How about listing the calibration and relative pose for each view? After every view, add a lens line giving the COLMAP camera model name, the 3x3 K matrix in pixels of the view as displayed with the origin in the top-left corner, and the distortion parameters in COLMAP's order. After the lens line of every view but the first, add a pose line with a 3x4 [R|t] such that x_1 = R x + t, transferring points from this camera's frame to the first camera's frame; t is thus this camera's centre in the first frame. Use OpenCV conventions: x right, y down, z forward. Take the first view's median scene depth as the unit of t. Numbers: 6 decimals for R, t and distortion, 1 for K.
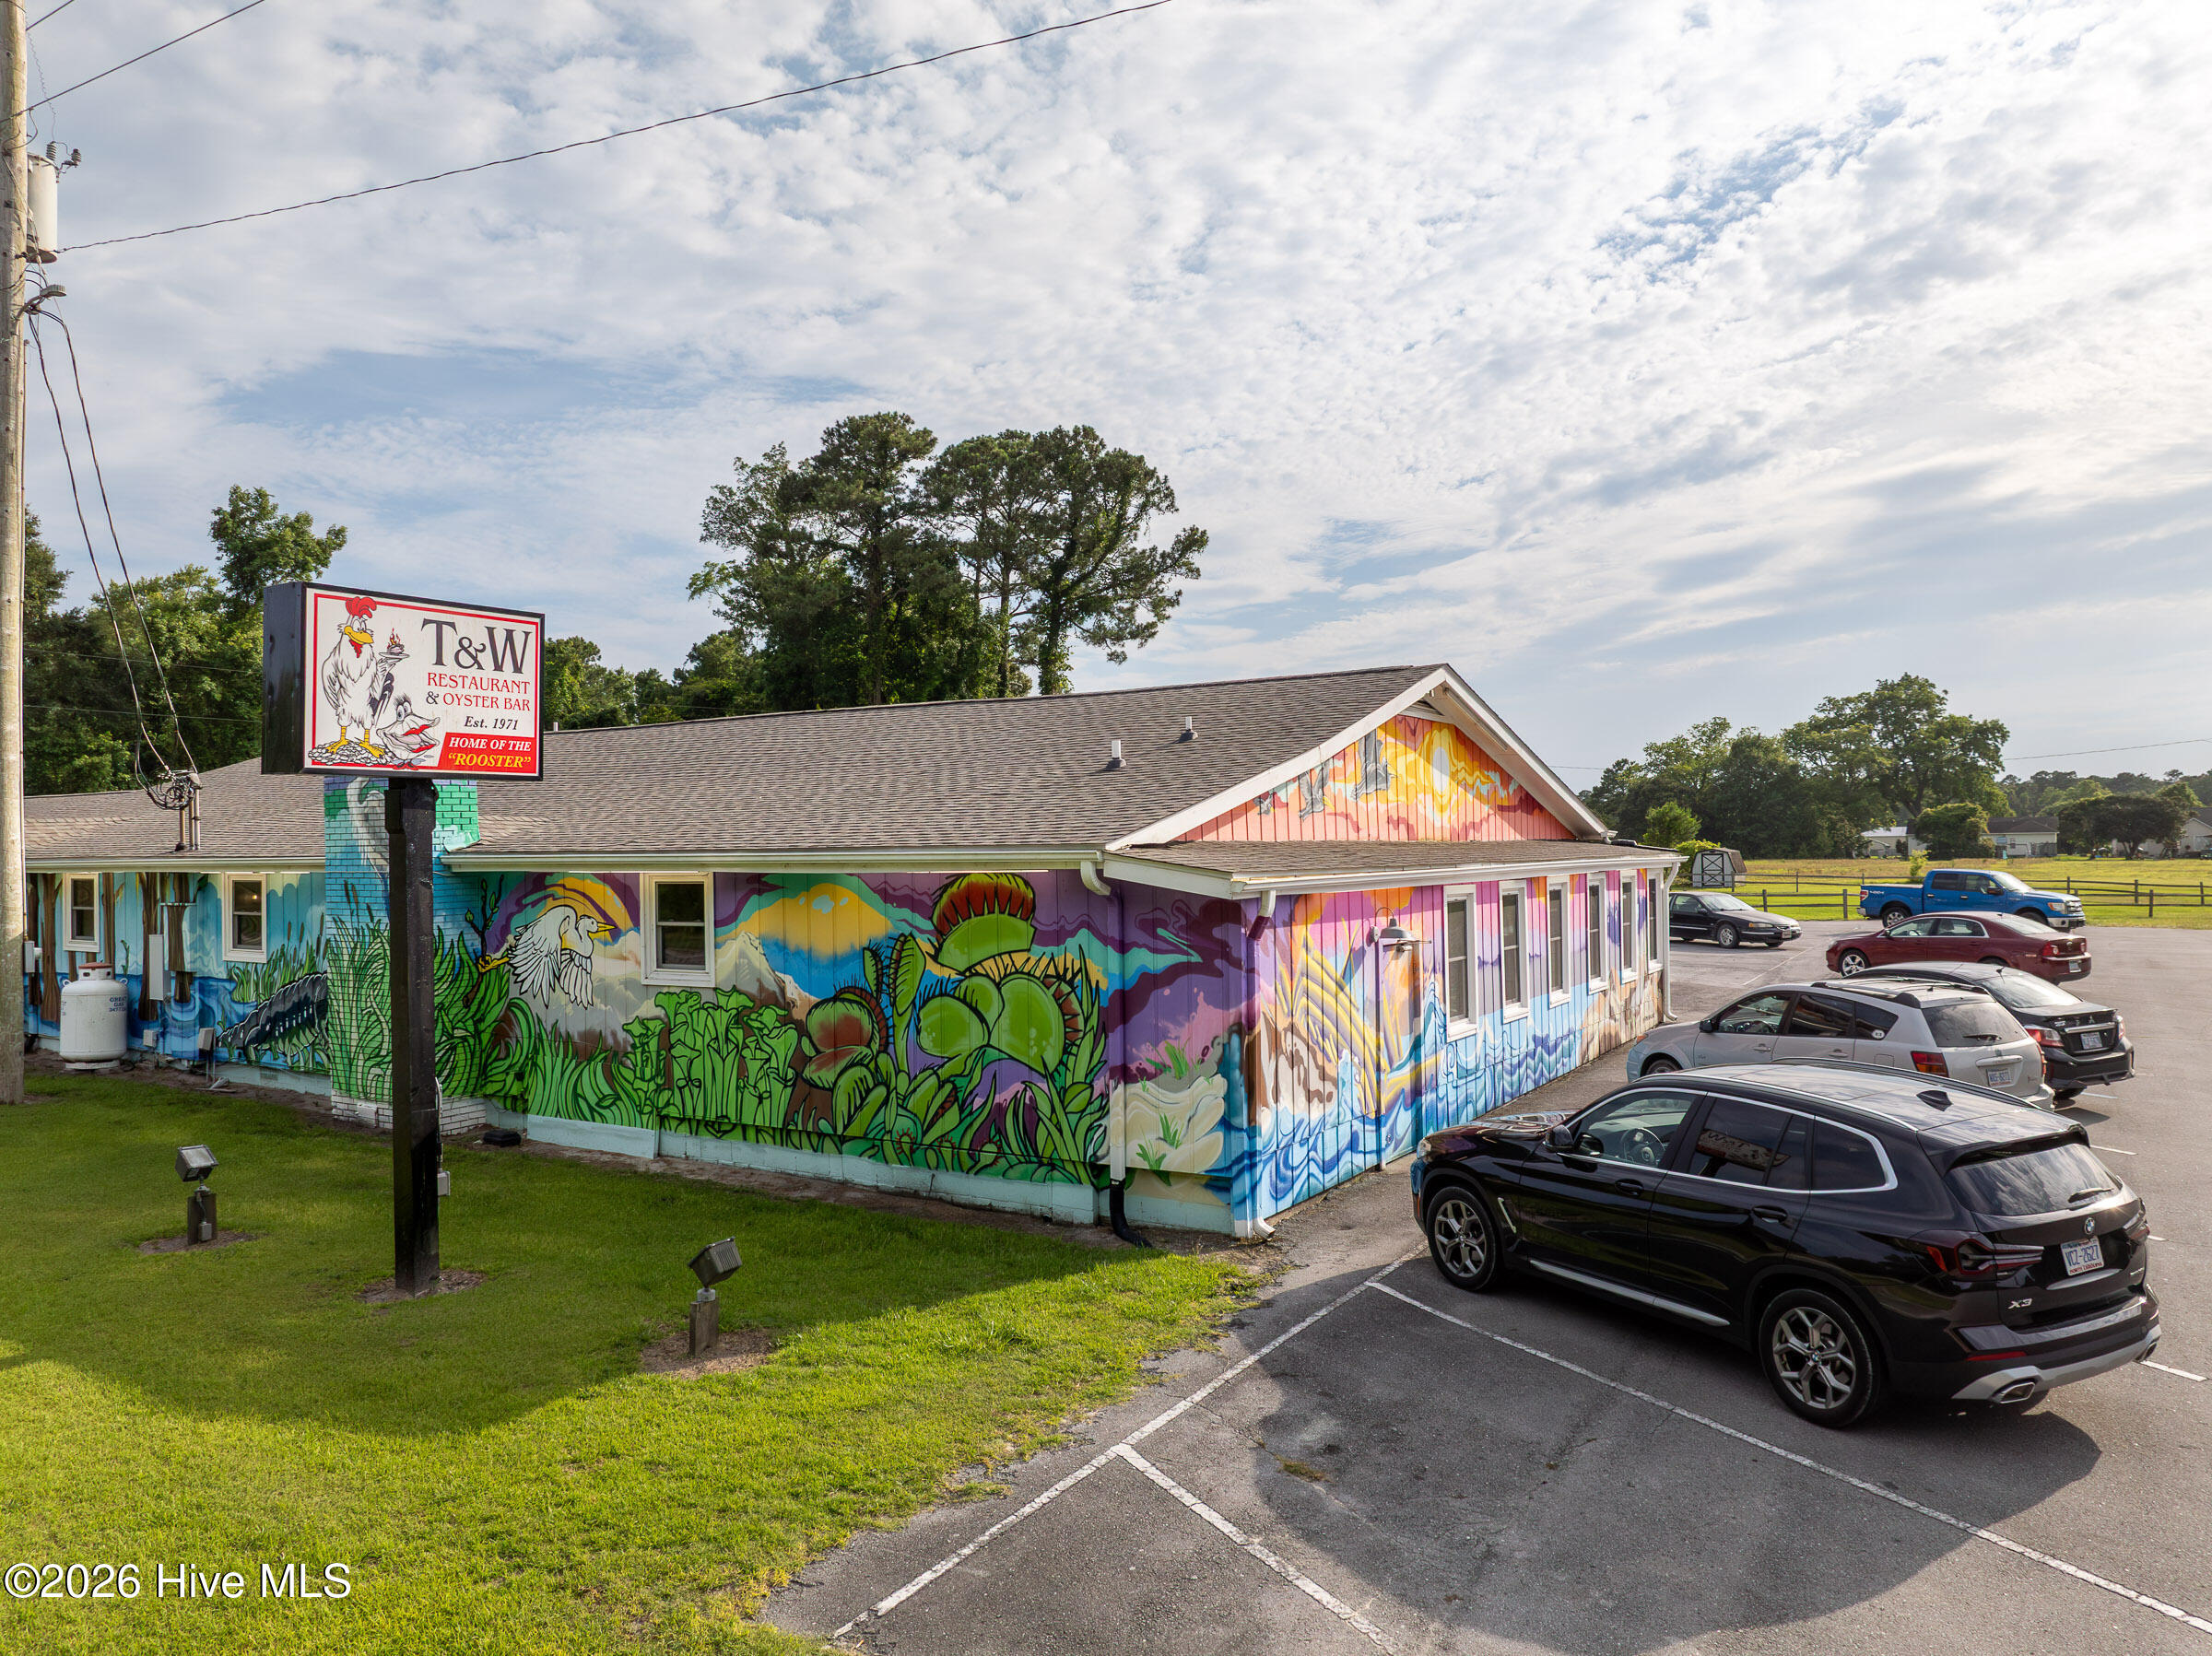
lens RADIAL K [[1560.1, 0, 1112.8], [0, 1560.1, 824.6], [0, 0, 1]] dist [-0.033120, -0.003201]
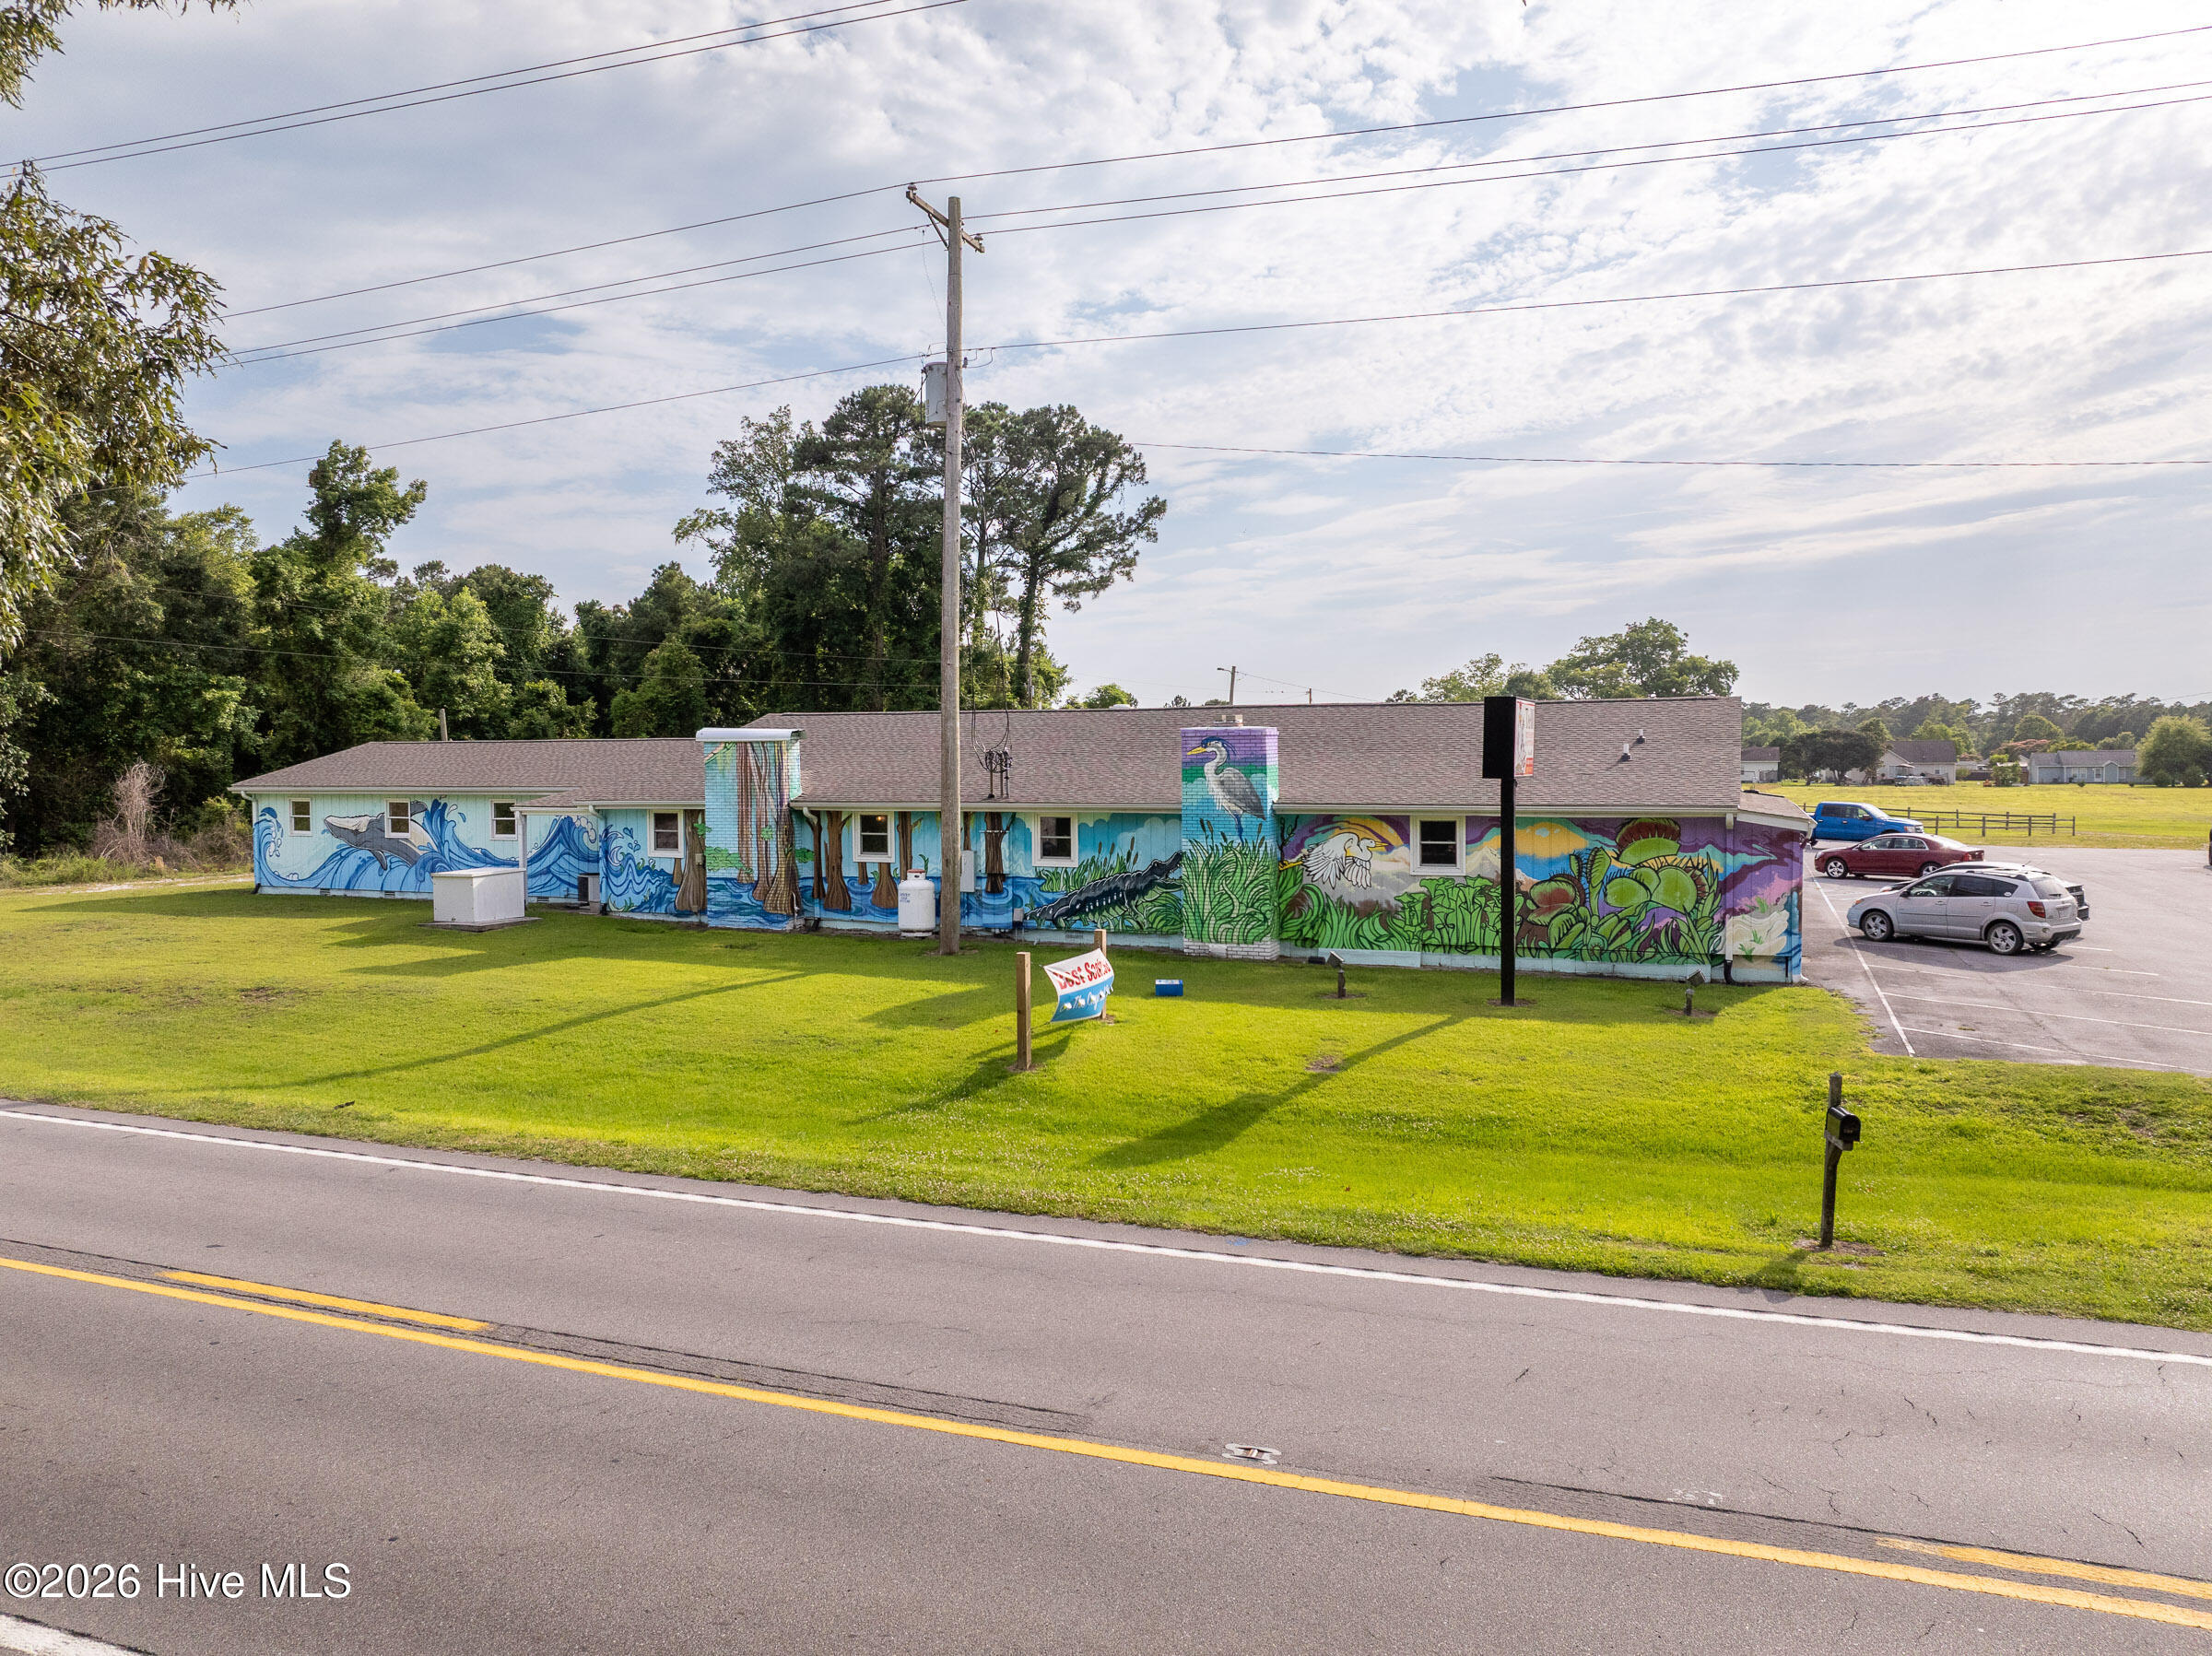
lens RADIAL K [[1560.1, 0, 1112.3], [0, 1560.1, 824.2], [0, 0, 1]] dist [-0.033120, -0.003201]
pose [[0.985641, 0.000185, 0.168856, -0.806065], [-0.009148, 0.998589, 0.052303, -0.043754], [-0.168608, -0.053097, 0.984252, -0.645501]]
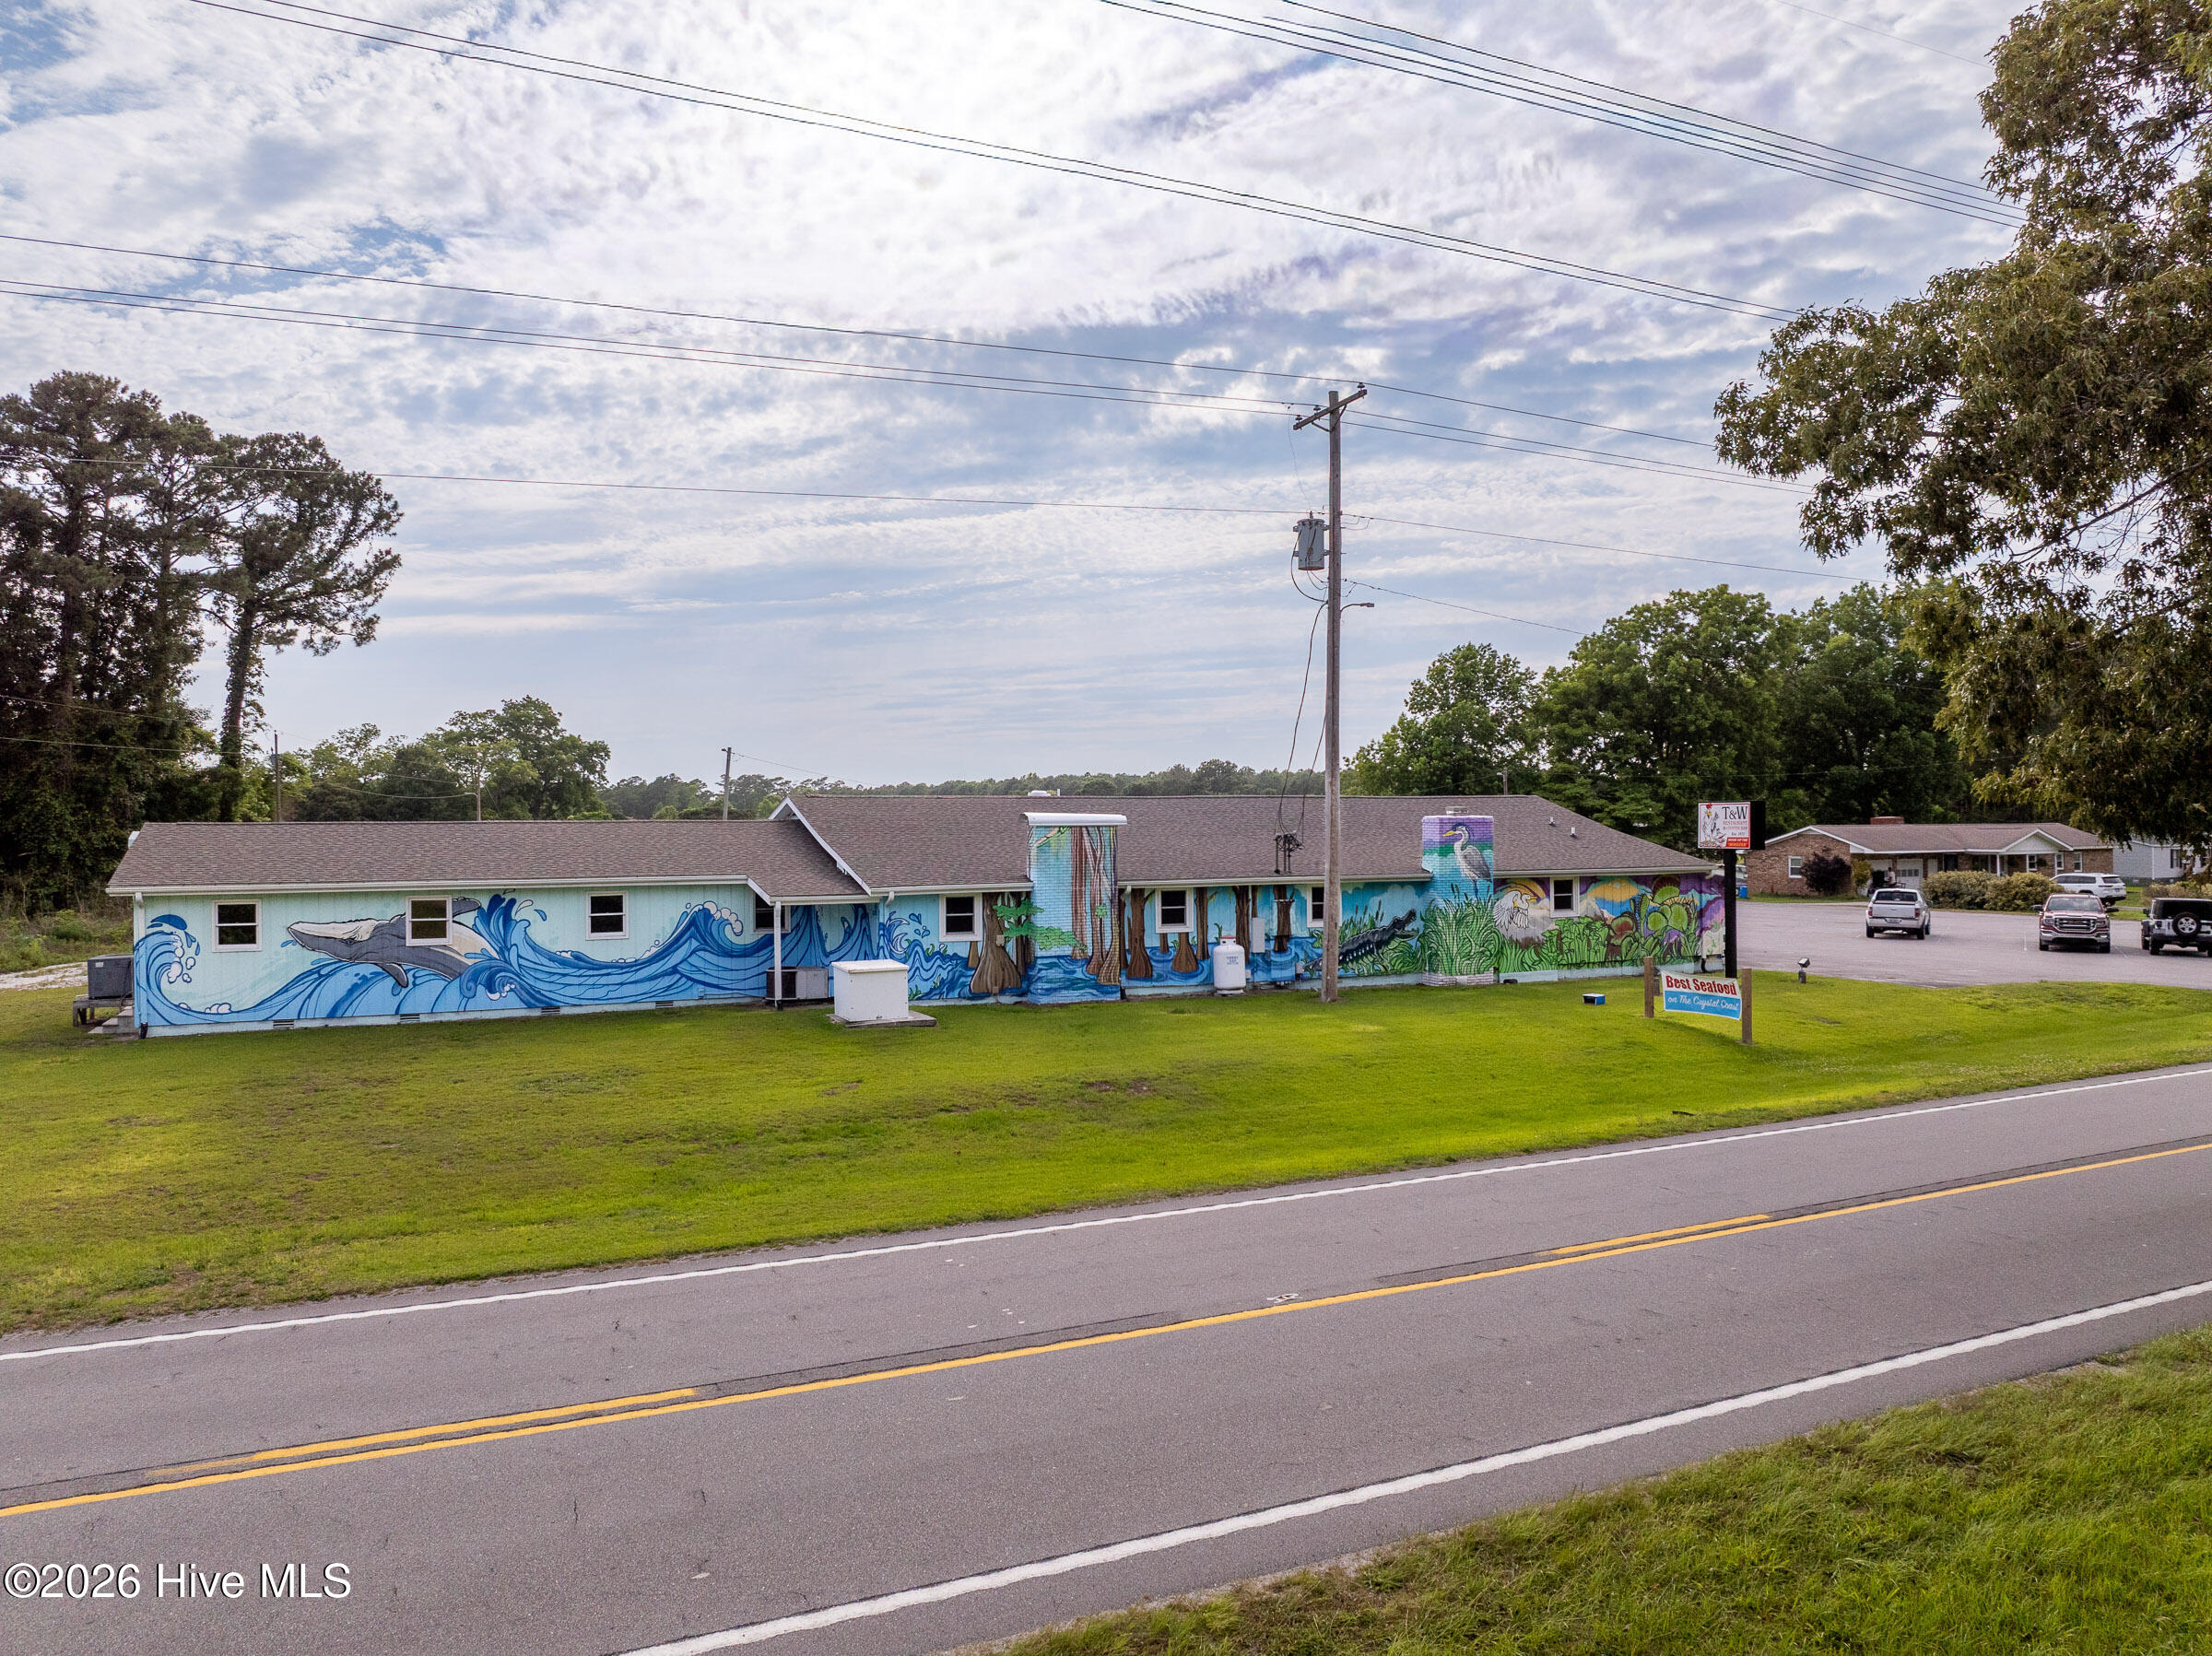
lens RADIAL K [[1560.1, 0, 1109.7], [0, 1560.1, 830.0], [0, 0, 1]] dist [-0.033120, -0.003201]
pose [[0.556817, 0.005237, 0.830619, -2.493781], [-0.009369, 0.999956, -0.000024, -0.036549], [-0.830583, -0.007769, 0.556841, 0.100991]]
